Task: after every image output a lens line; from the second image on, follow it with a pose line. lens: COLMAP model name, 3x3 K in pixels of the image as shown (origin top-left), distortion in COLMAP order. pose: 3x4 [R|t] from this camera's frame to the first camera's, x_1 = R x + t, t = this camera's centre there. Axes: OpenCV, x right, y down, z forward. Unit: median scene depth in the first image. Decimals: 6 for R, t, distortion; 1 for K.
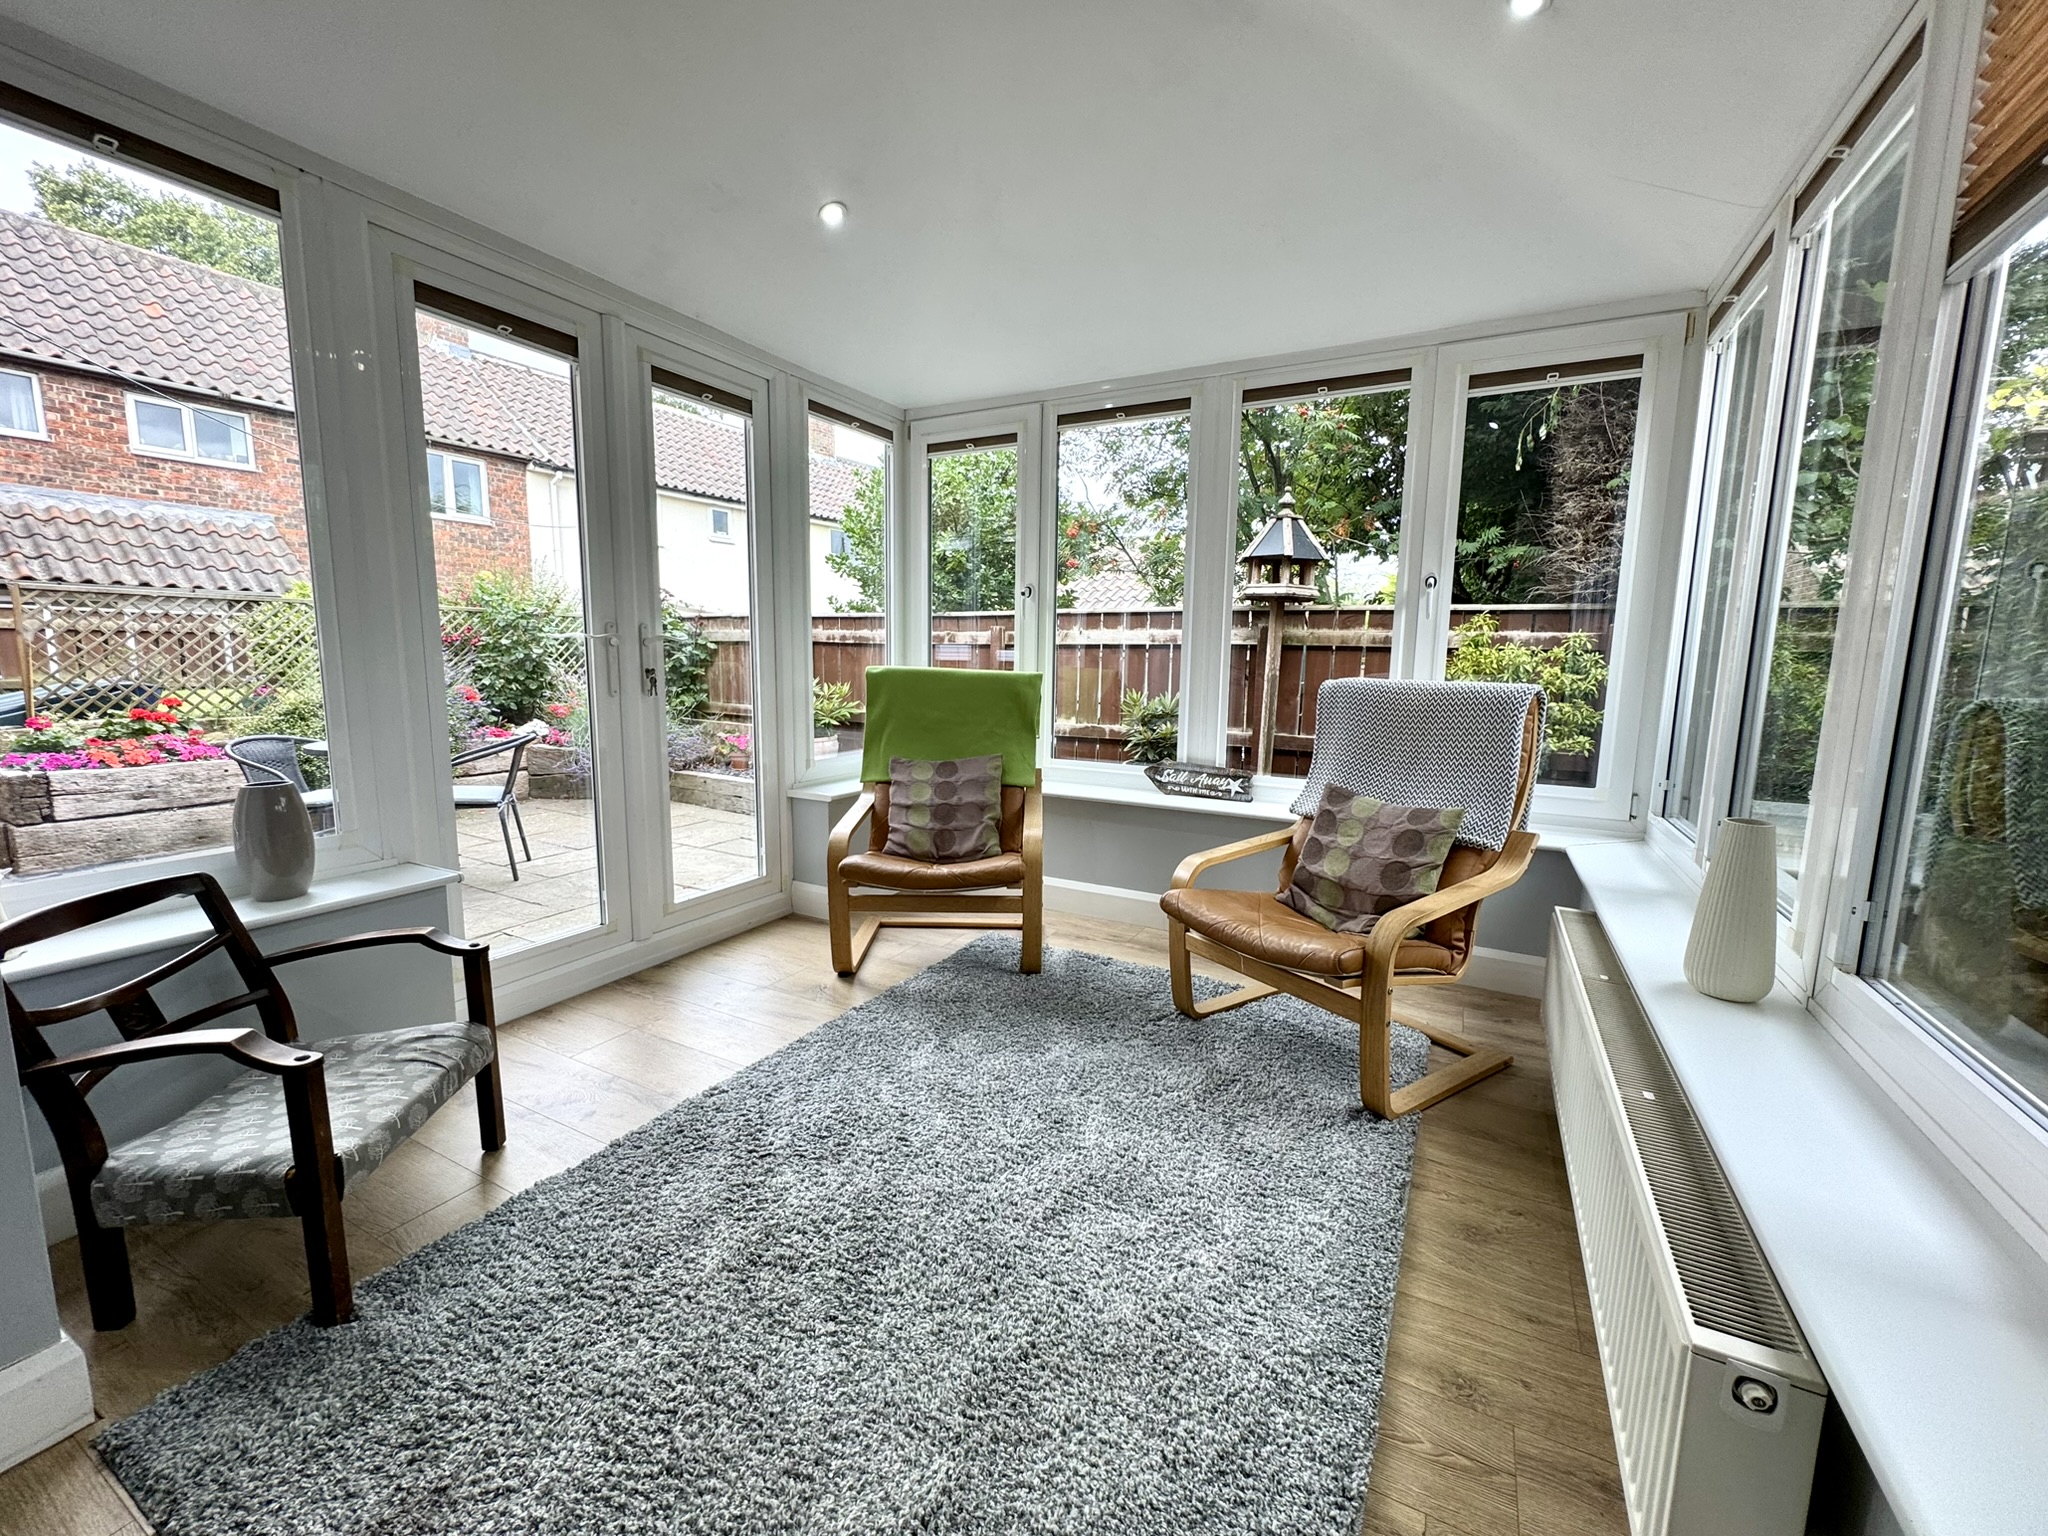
lens RADIAL K [[823.3, 0, 1025.8], [0, 823.3, 769.2], [0, 0, 1]] dist [-0.004175, -0.000148]
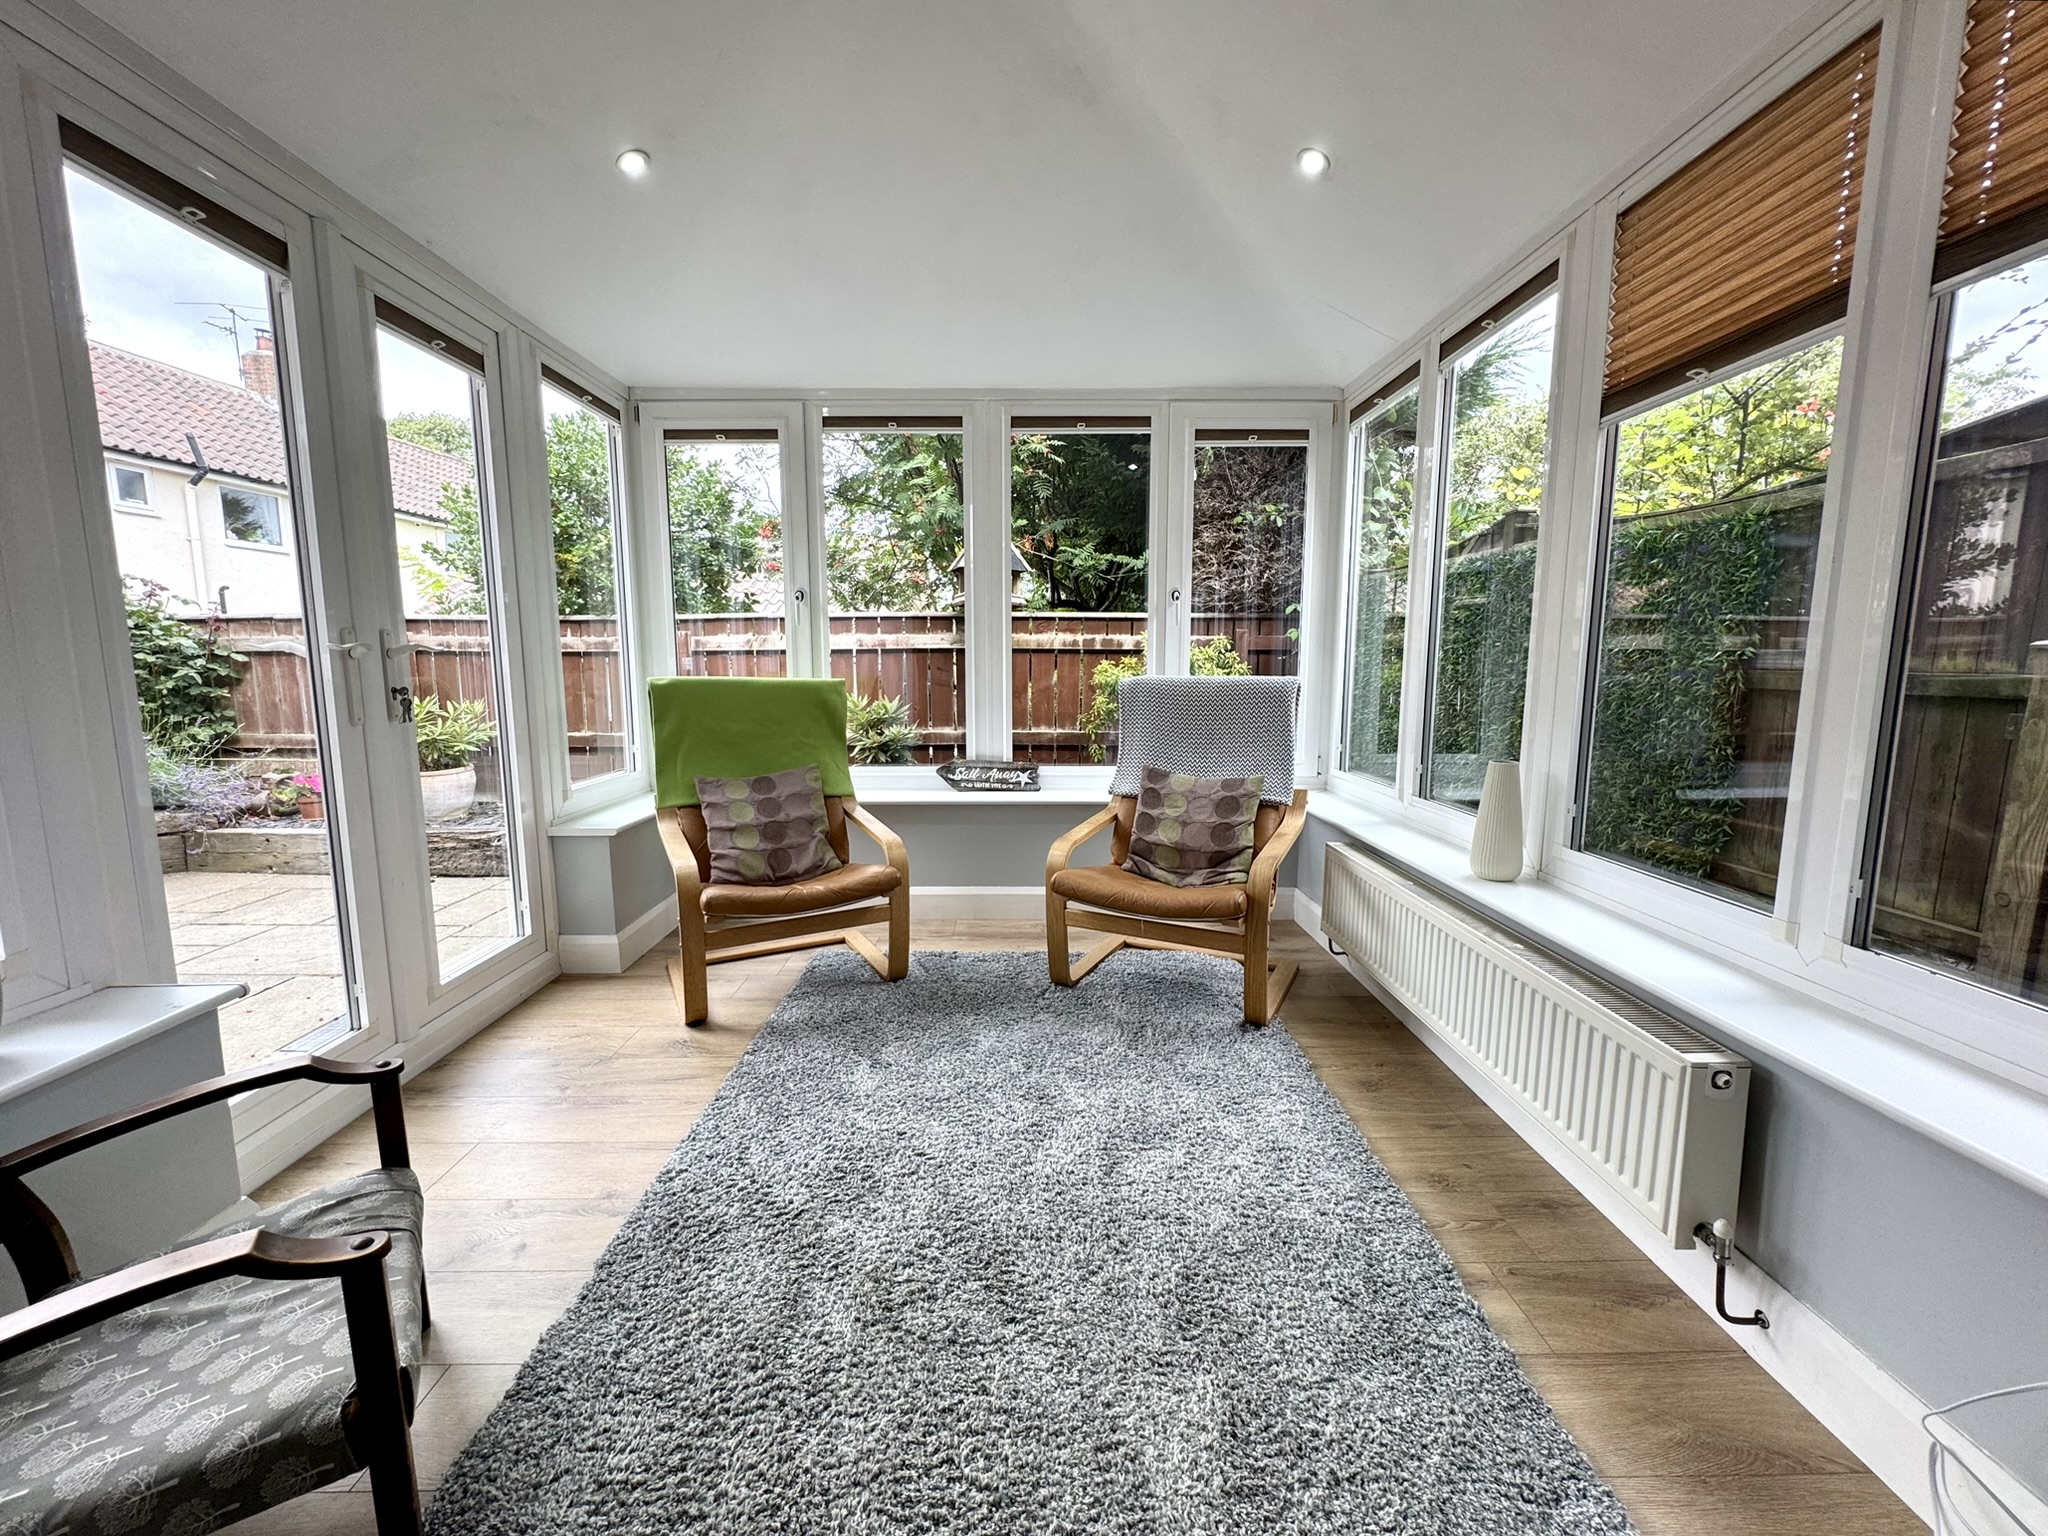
lens RADIAL K [[823.3, 0, 1025.8], [0, 823.3, 769.2], [0, 0, 1]] dist [-0.004175, -0.000148]
pose [[0.876310, -0.080082, 0.475045, -0.311357], [0.082102, 0.996487, 0.016533, -0.010125], [-0.474700, 0.024515, 0.879806, 0.042187]]
